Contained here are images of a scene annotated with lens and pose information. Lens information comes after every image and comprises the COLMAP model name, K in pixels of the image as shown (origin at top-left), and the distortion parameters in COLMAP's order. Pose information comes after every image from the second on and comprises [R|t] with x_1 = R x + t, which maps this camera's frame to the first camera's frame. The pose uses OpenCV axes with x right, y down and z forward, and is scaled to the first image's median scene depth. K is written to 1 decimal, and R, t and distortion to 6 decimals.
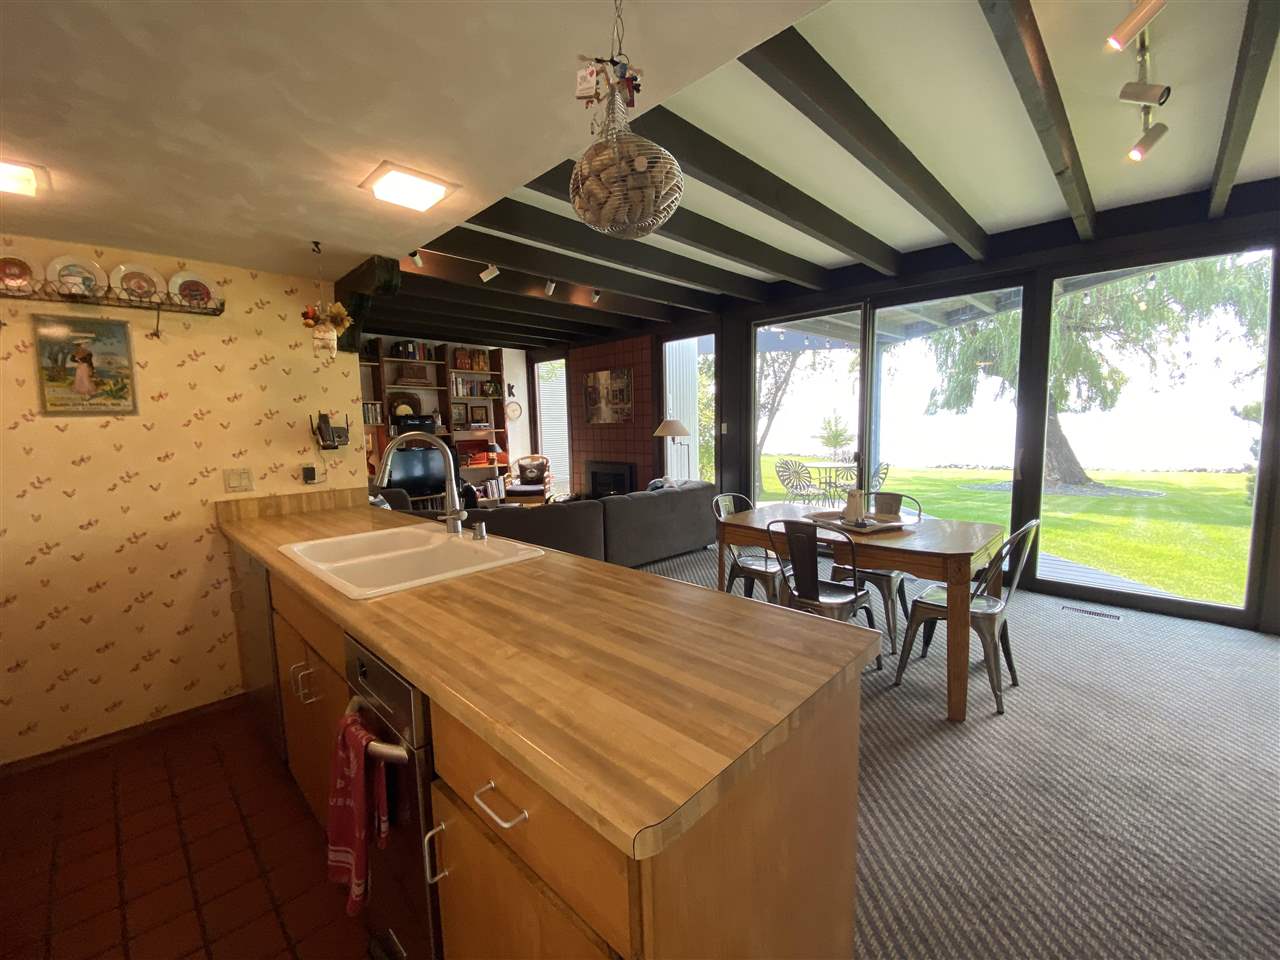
lens RADIAL K [[520.8, 0, 648.0], [0, 520.8, 480.2], [0, 0, 1]] dist [0.011436, 0.000042]
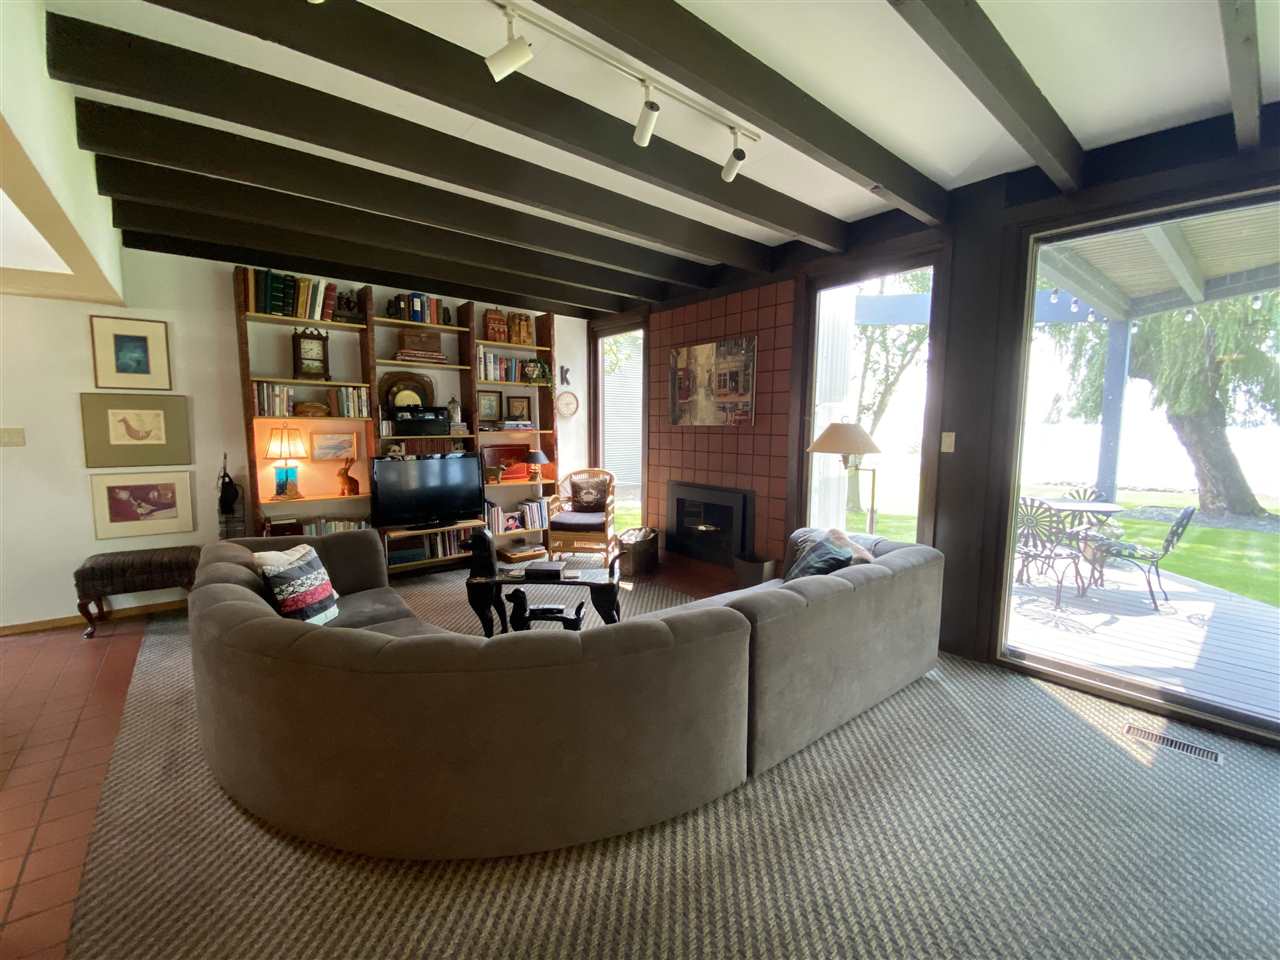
lens RADIAL K [[526.1, 0, 640.0], [0, 526.1, 480.0], [0, 0, 1]] dist [0.011846, -0.017493]
pose [[0.991713, 0.038486, -0.122575, -0.073039], [-0.038829, 0.999246, -0.000411, -0.036583], [0.122467, 0.005167, 0.992459, 0.324862]]
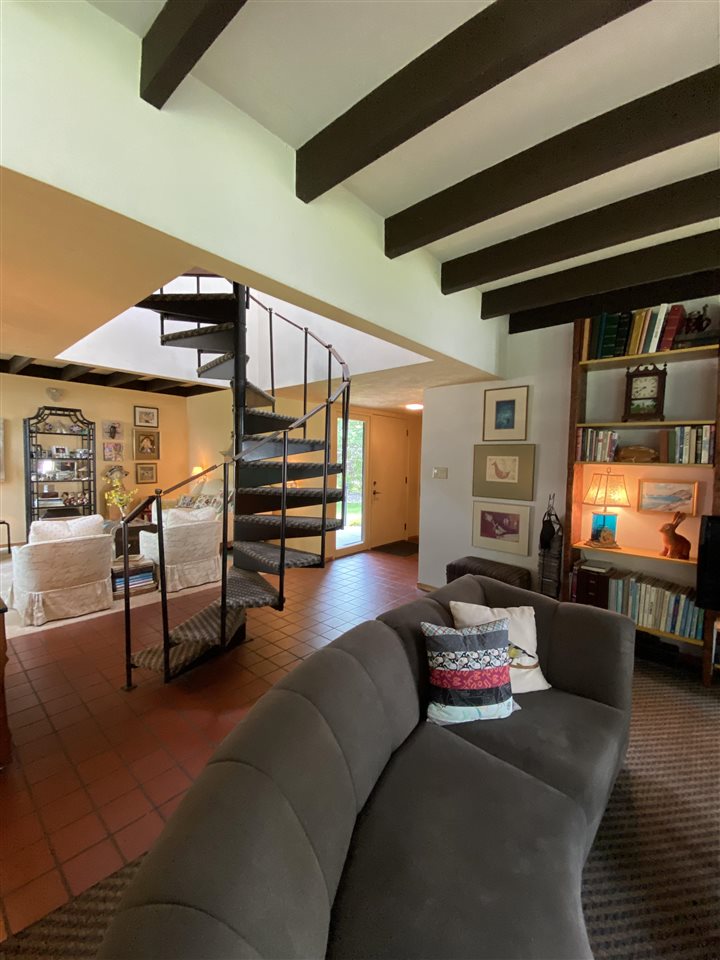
lens RADIAL K [[384.9, 0, 360.0], [0, 384.9, 480.0], [0, 0, 1]] dist [0.000466, -0.015552]
pose [[0.027877, 0.073044, -0.996939, -0.127353], [-0.129233, 0.989220, 0.068864, -0.063494], [0.991222, 0.126917, 0.037016, 0.554107]]
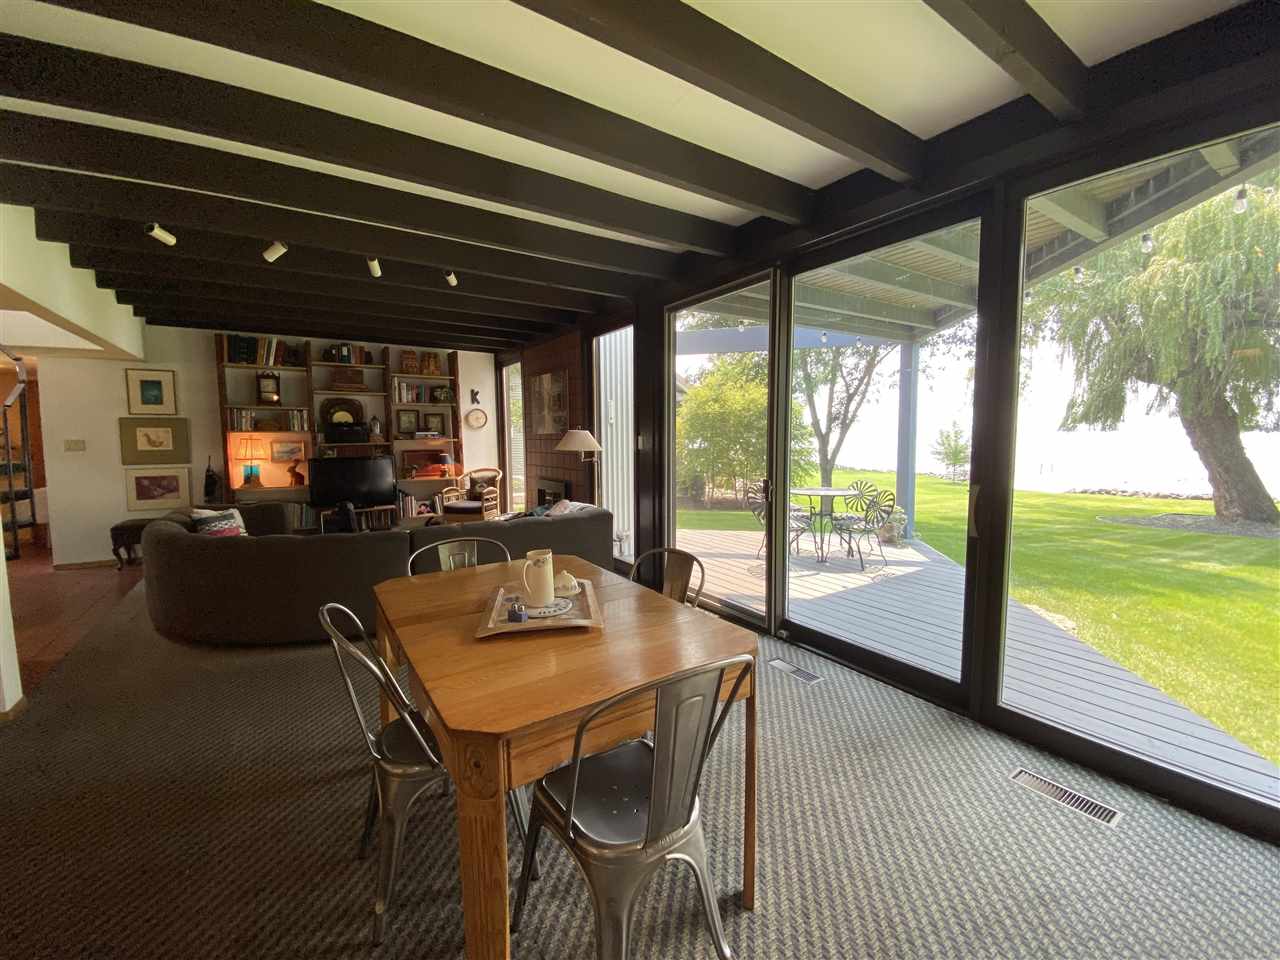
lens RADIAL K [[531.0, 0, 640.0], [0, 531.0, 480.0], [0, 0, 1]] dist [-0.015808, -0.000479]
pose [[0.977043, 0.033360, -0.210413, 0.238489], [-0.037857, 0.999132, -0.017380, -0.022259], [0.209651, 0.024947, 0.977458, 0.164892]]
